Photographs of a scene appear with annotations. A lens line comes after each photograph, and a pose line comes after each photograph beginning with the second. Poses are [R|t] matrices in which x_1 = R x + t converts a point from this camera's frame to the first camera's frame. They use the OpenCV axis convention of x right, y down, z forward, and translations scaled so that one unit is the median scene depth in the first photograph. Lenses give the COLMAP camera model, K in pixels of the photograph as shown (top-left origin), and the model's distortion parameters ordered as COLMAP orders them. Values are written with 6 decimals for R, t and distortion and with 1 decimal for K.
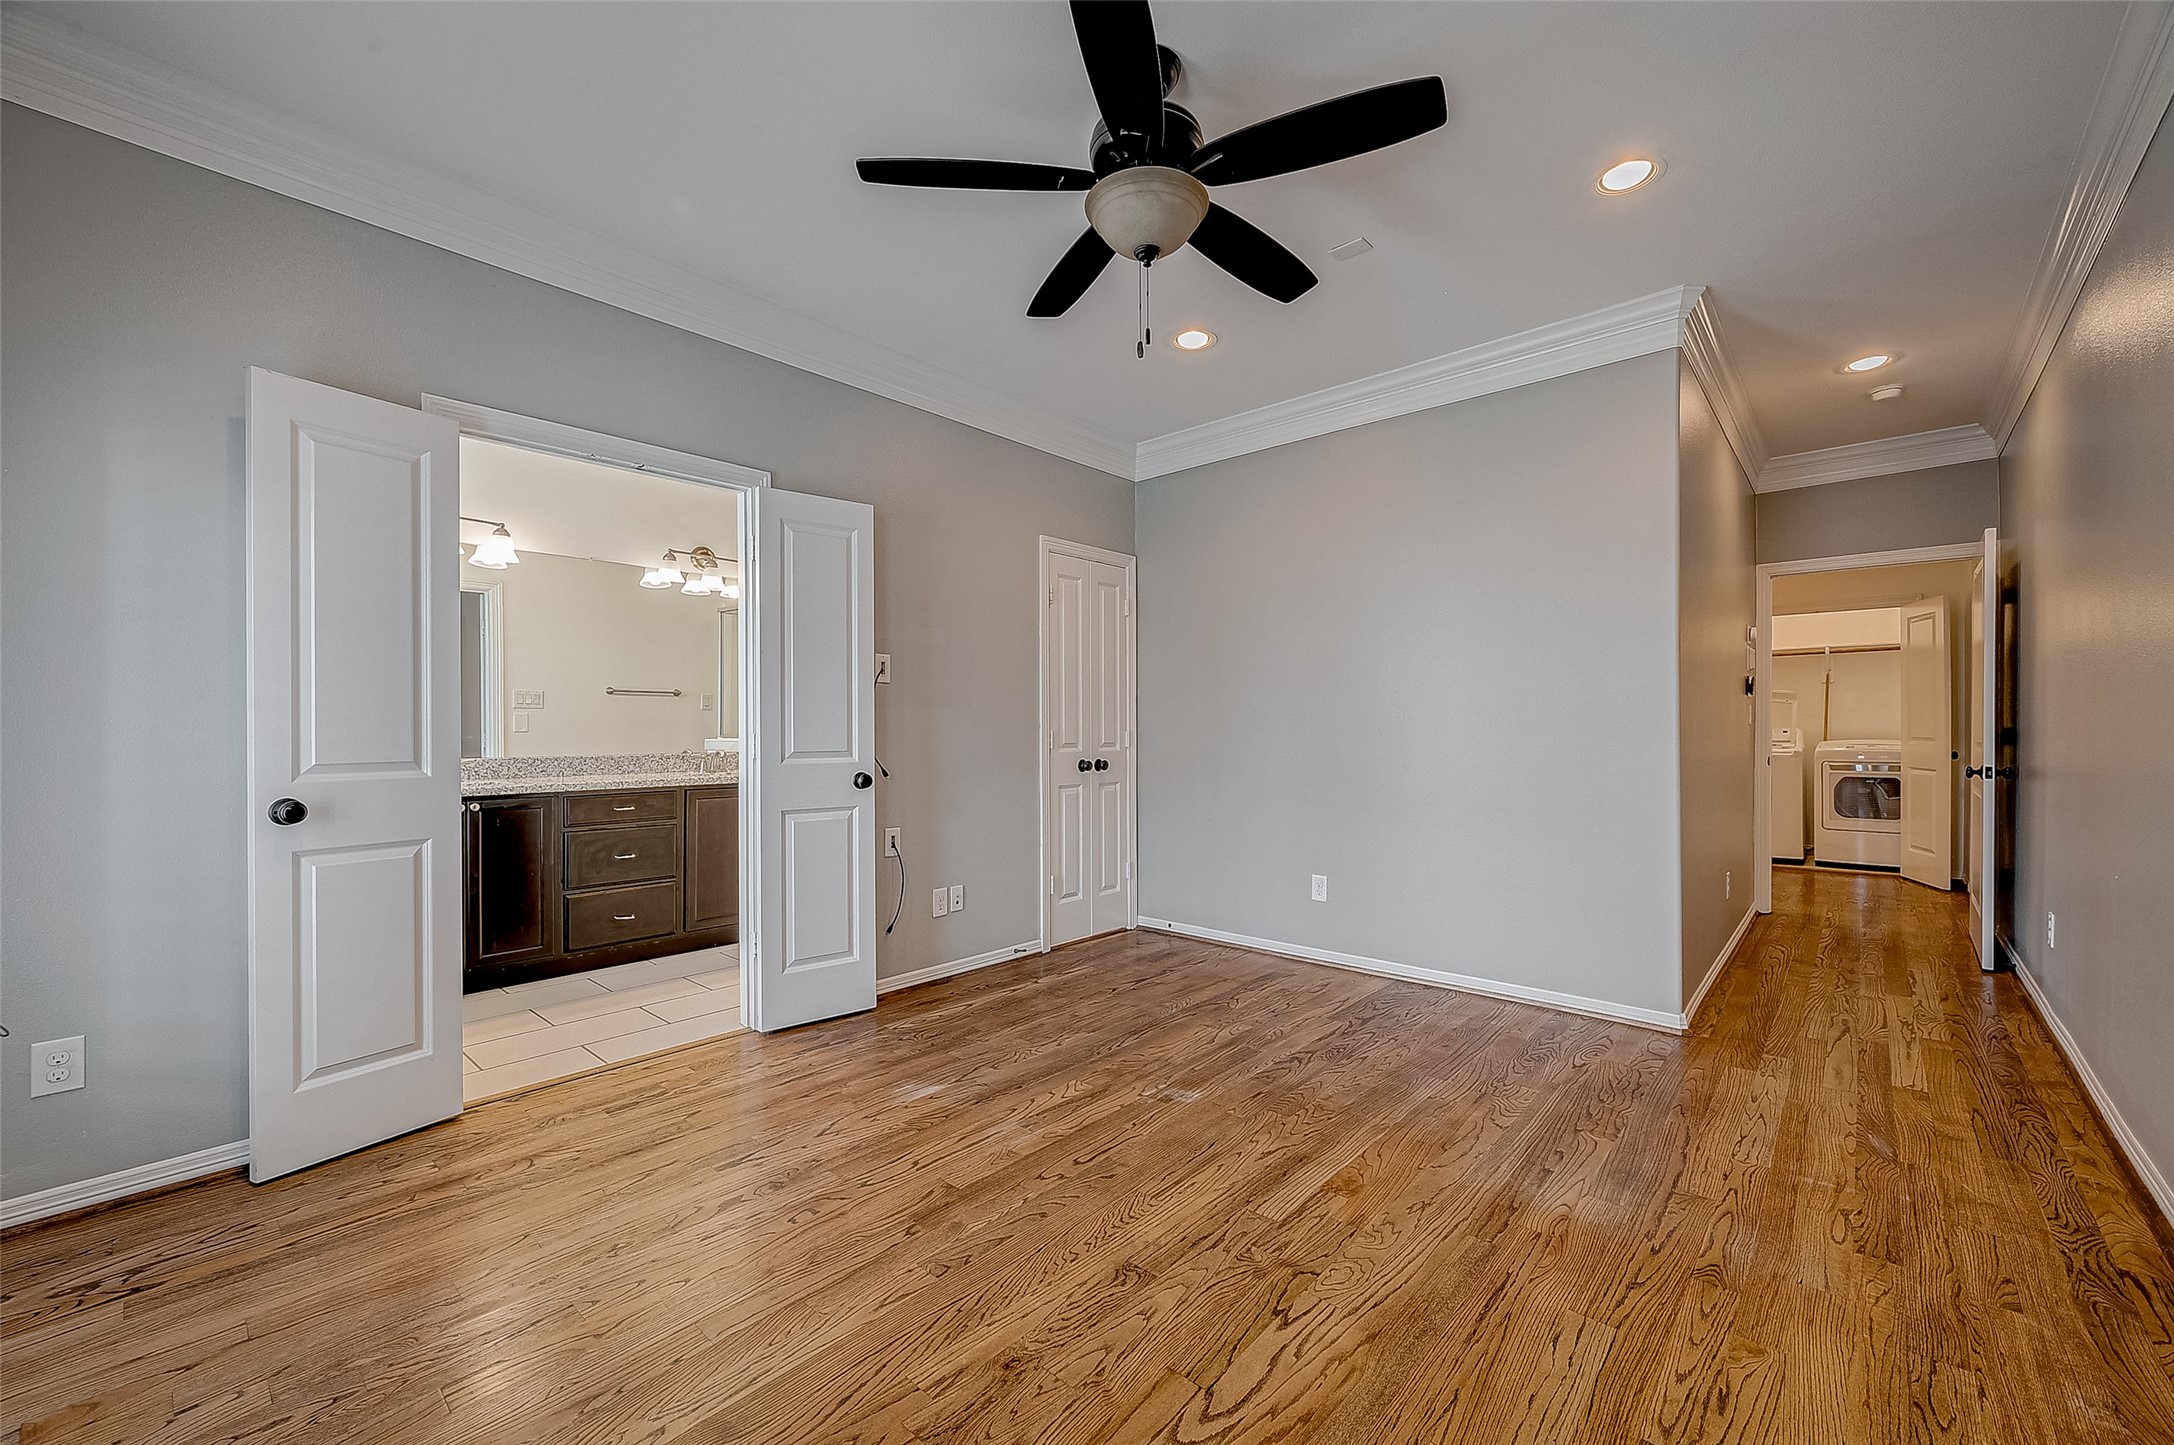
lens RADIAL K [[846.9, 0, 1097.2], [0, 846.9, 727.3], [0, 0, 1]] dist [-0.000178, 0.000380]
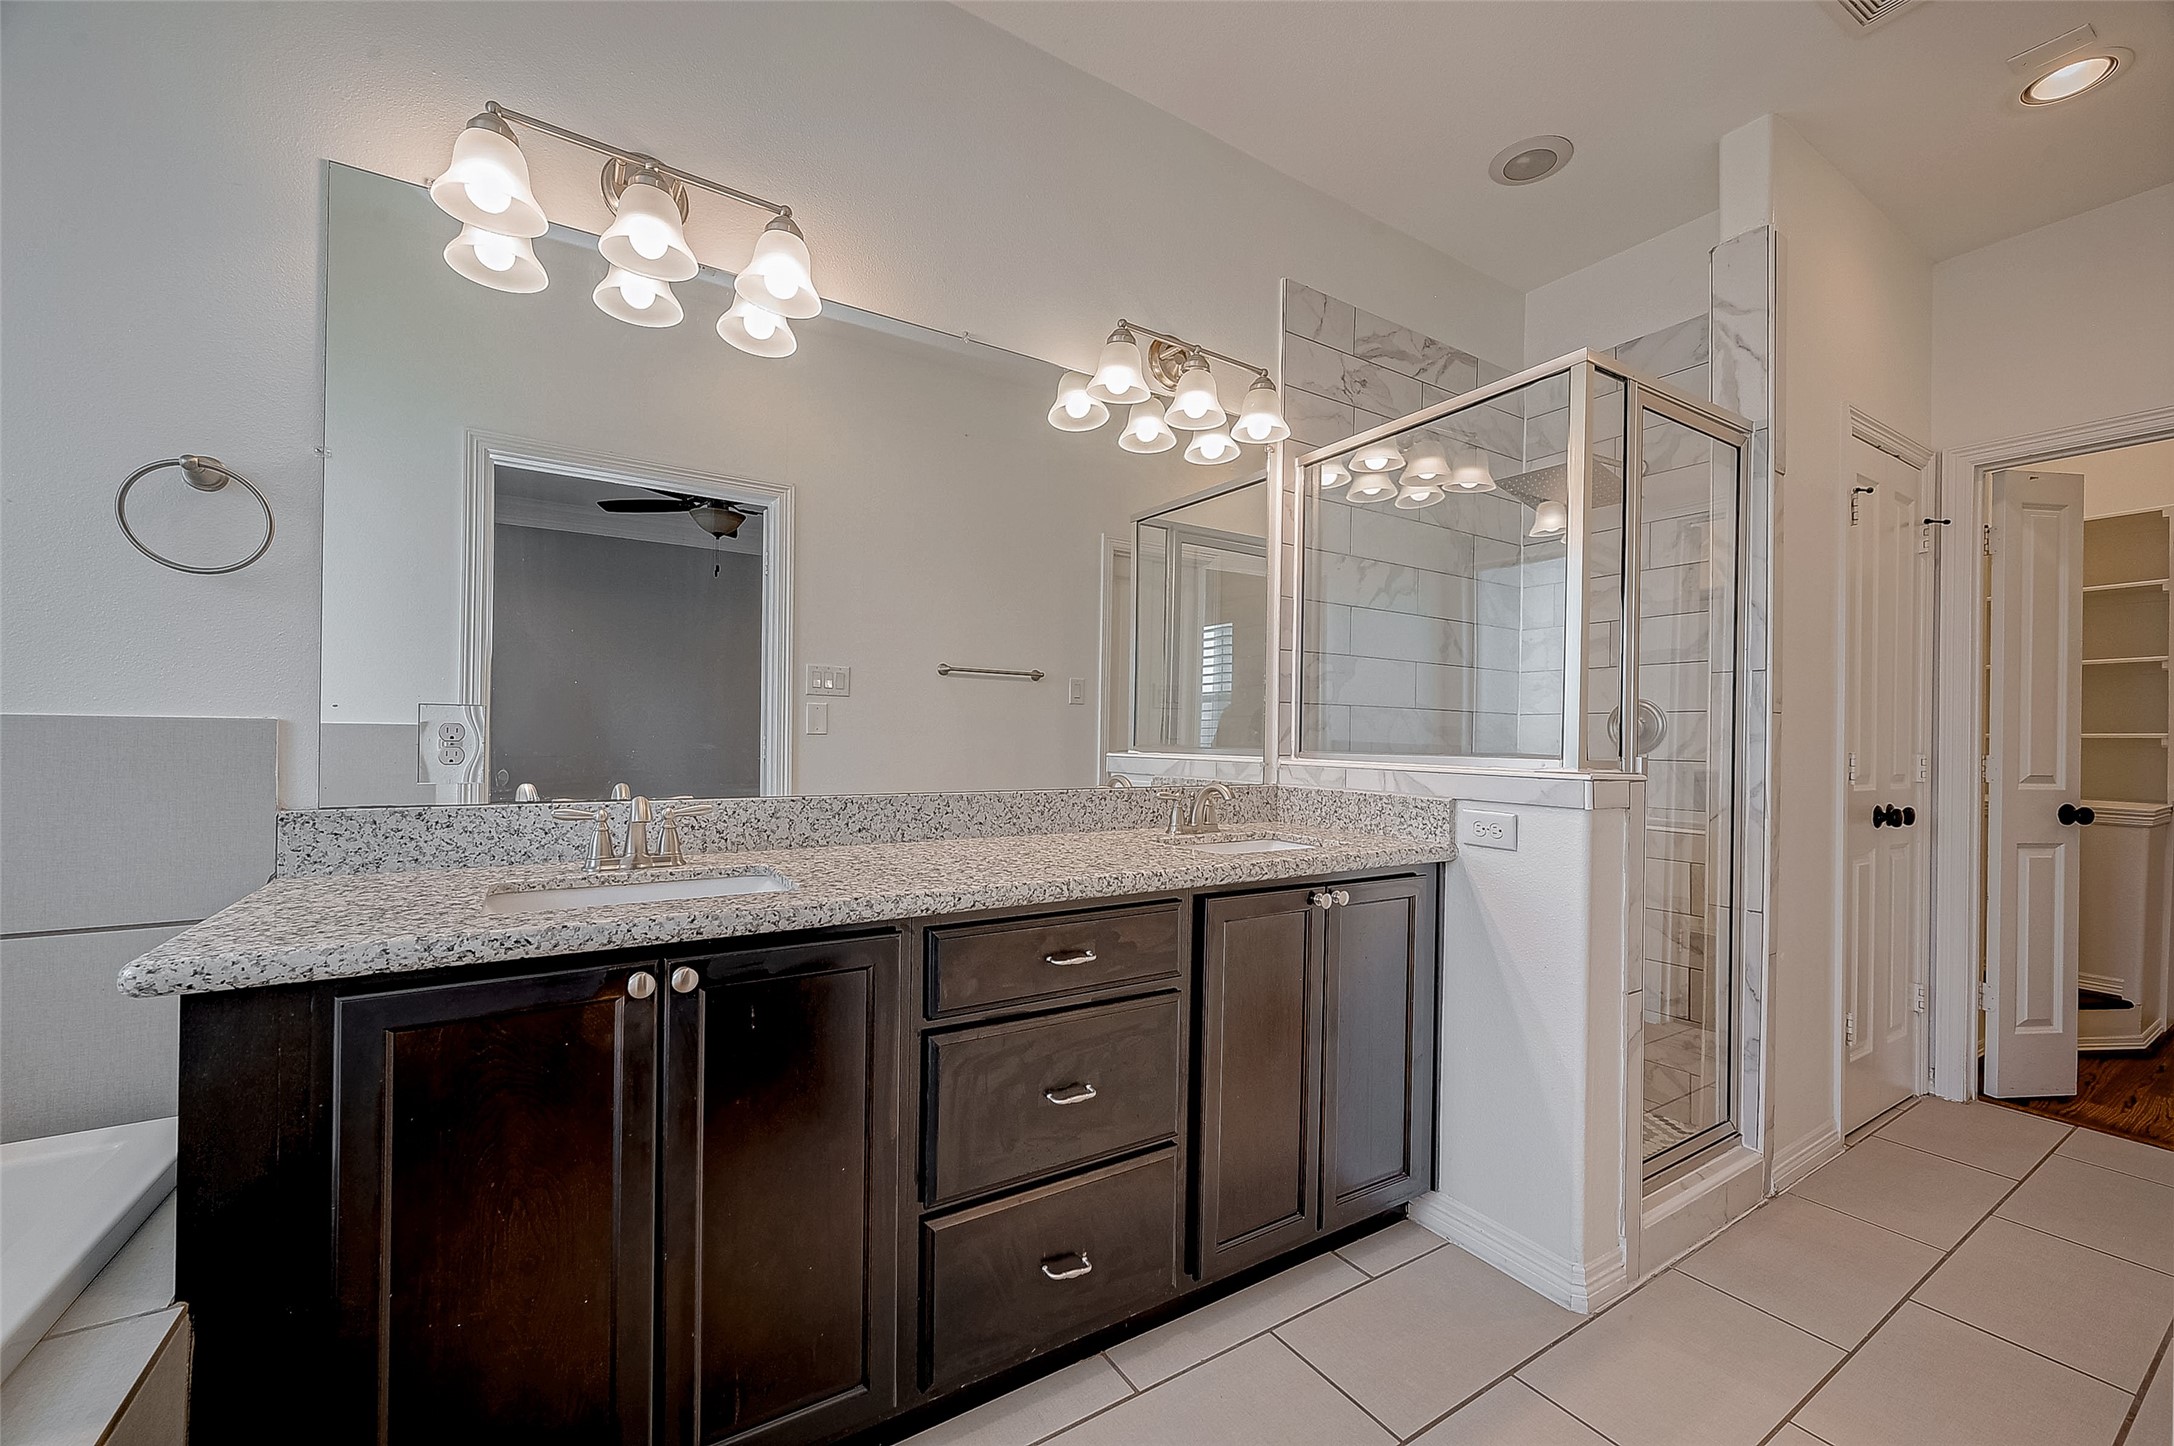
lens RADIAL K [[848.4, 0, 1083.3], [0, 848.4, 733.8], [0, 0, 1]] dist [-0.000181, 0.000202]
pose [[0.957830, 0.016668, -0.286850, -0.467344], [-0.017801, 0.999841, -0.001342, 0.003834], [0.286782, 0.006391, 0.957974, 0.683338]]
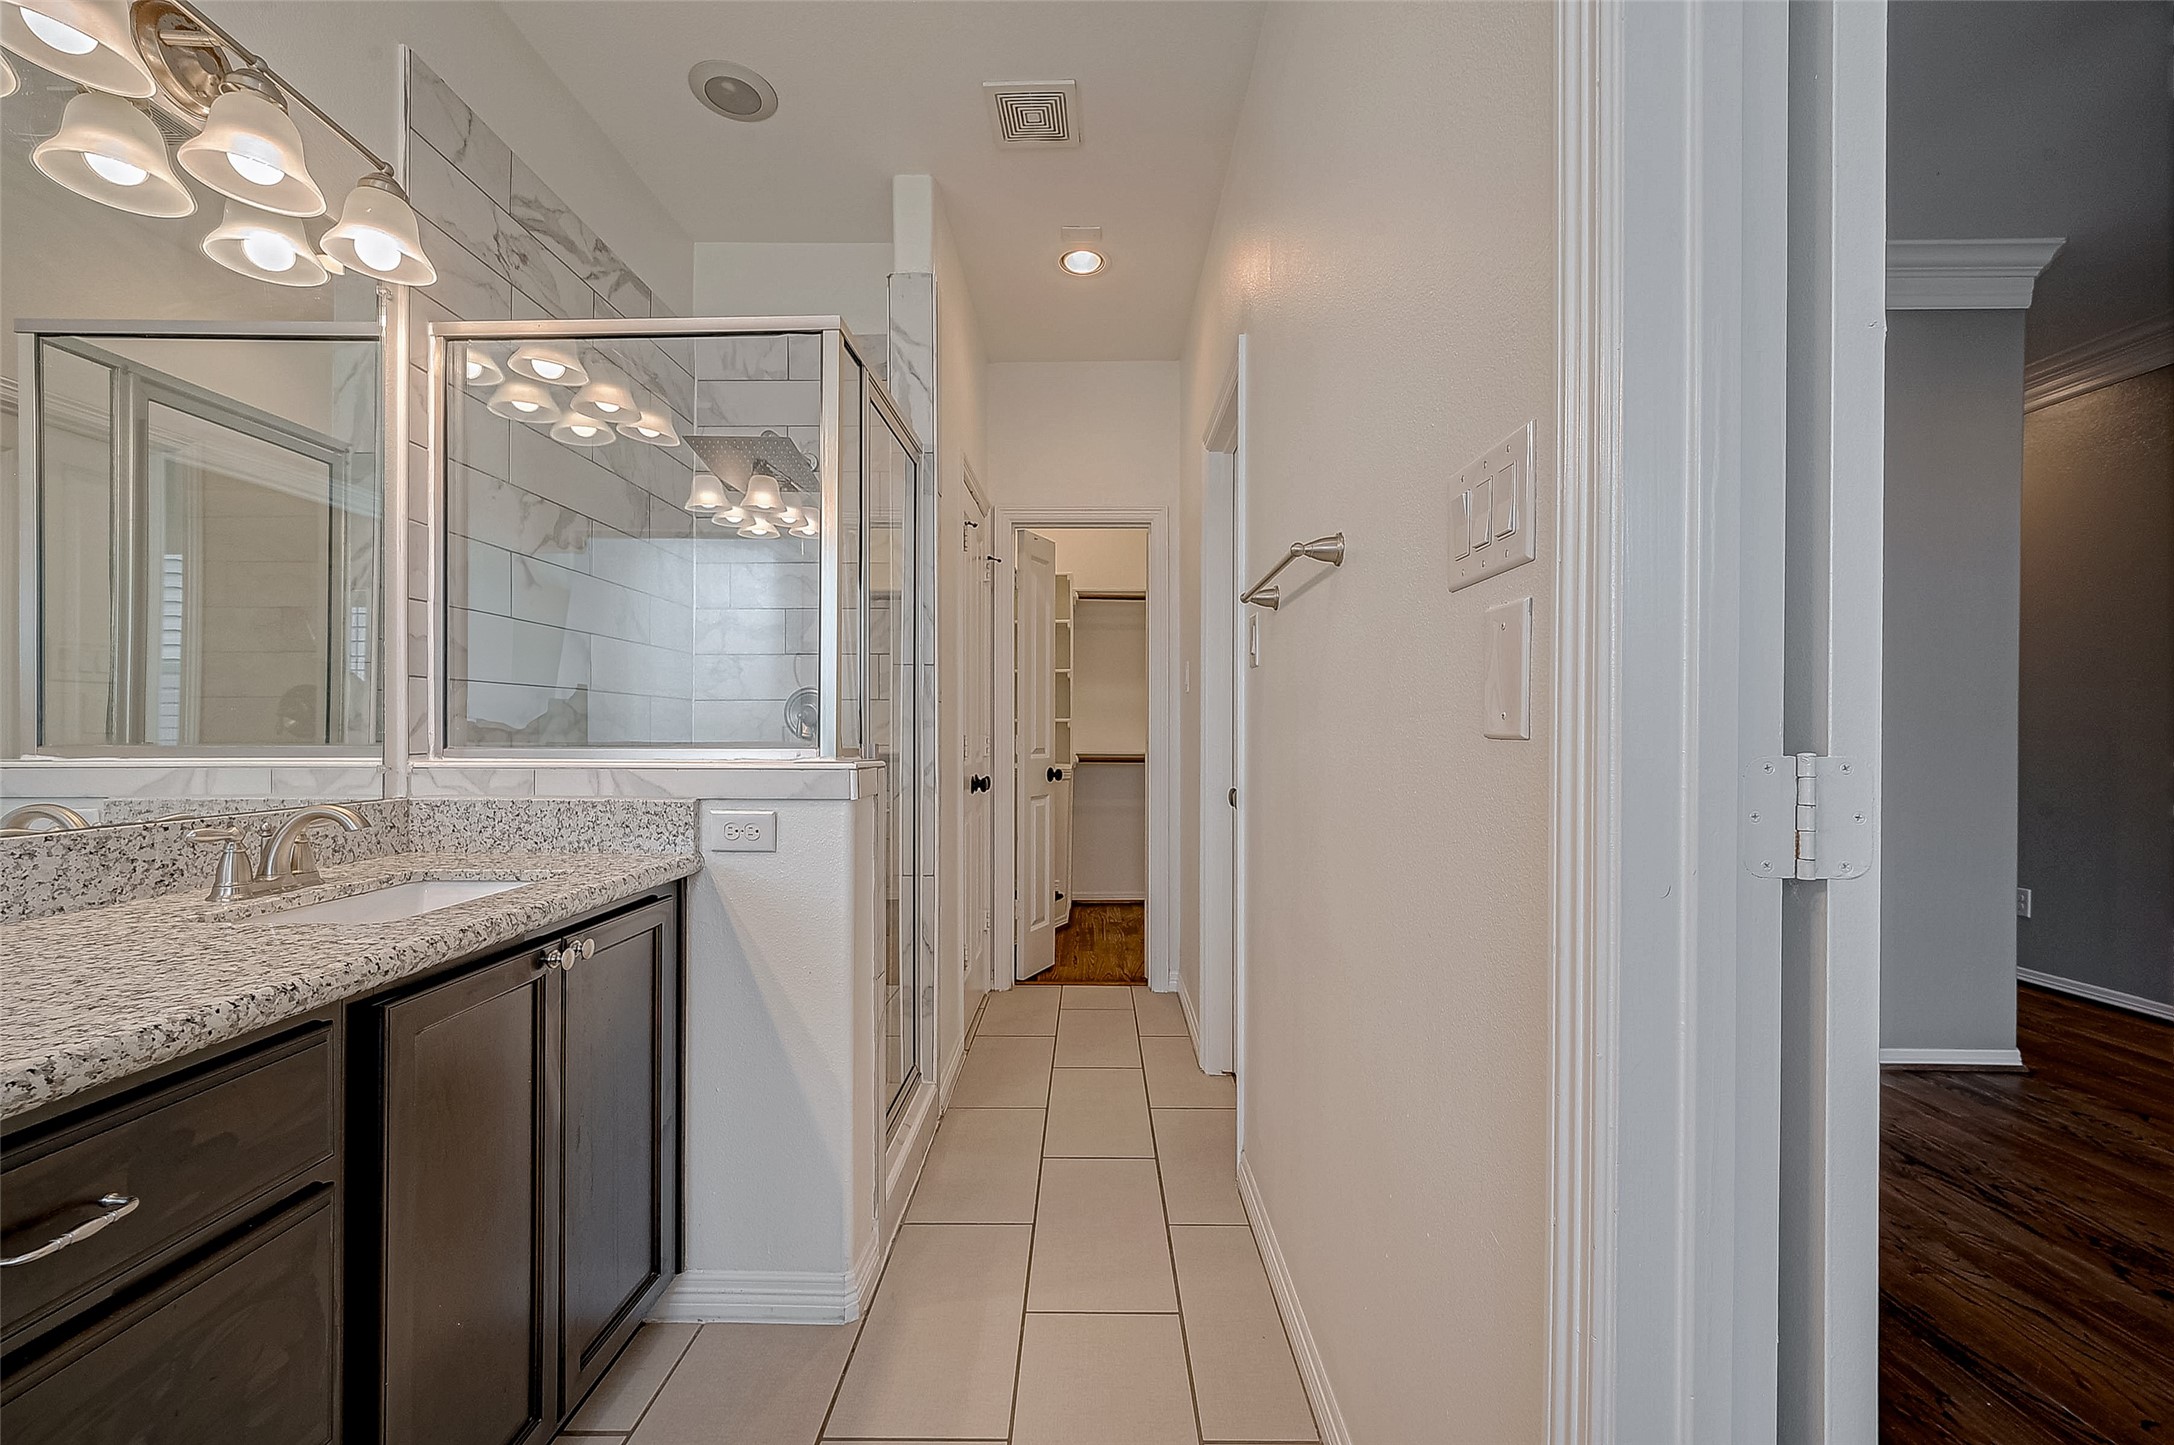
lens RADIAL K [[858.5, 0, 1089.3], [0, 858.5, 735.3], [0, 0, 1]] dist [-0.001135, -0.000200]
pose [[0.754474, 0.000639, 0.656330, -0.532152], [-0.004241, 0.999983, 0.003901, 0.003562], [-0.656316, -0.005727, 0.754464, 0.775671]]
